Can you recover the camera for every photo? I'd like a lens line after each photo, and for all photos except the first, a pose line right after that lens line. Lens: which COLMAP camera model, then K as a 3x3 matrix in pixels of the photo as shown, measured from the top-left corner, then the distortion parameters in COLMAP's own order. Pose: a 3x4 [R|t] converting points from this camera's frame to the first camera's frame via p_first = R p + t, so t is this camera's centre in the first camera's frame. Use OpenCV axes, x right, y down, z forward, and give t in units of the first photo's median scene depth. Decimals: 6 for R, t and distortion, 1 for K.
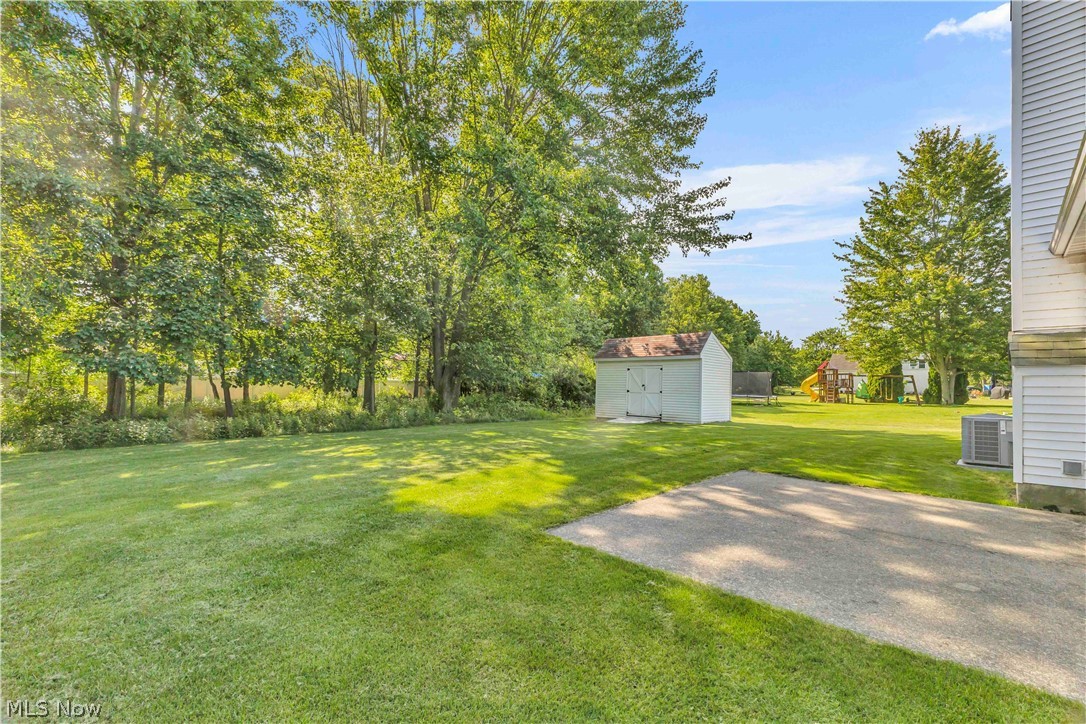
lens RADIAL K [[470.6, 0, 543.5], [0, 470.6, 360.1], [0, 0, 1]] dist [0.000320, 0.000080]
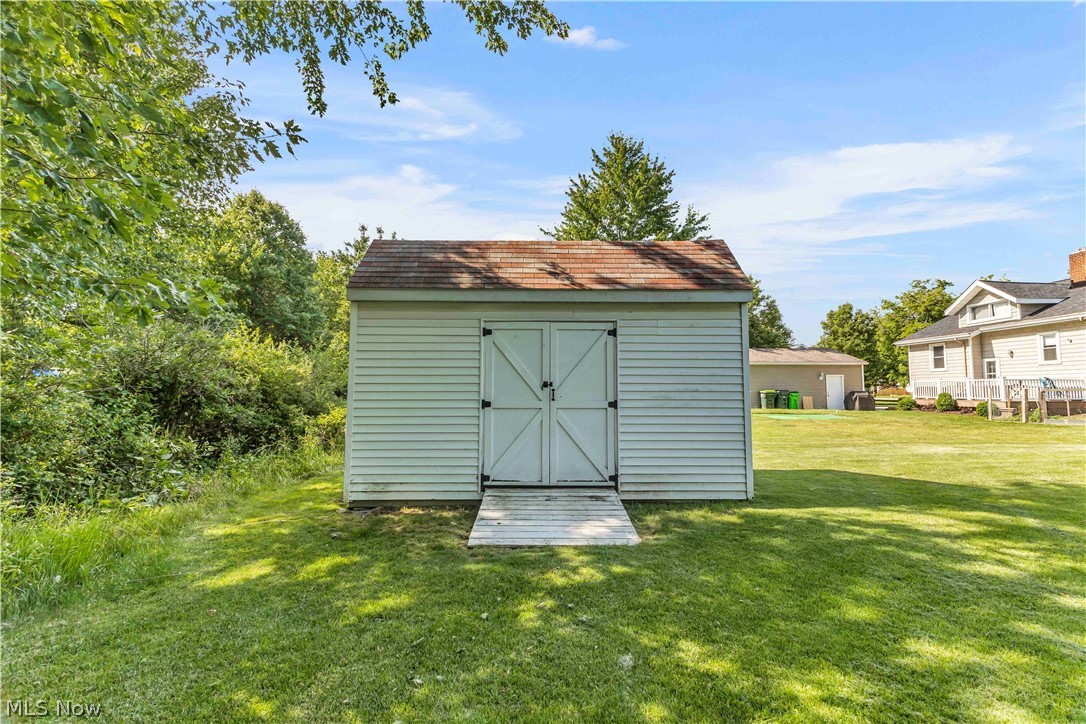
lens RADIAL K [[470.6, 0, 543.5], [0, 470.6, 360.1], [0, 0, 1]] dist [0.000320, 0.000080]
pose [[0.690235, 0.040723, 0.722439, -0.007930], [-0.031293, 0.999161, -0.026423, 0.037548], [-0.722908, -0.004369, 0.690930, 0.643390]]
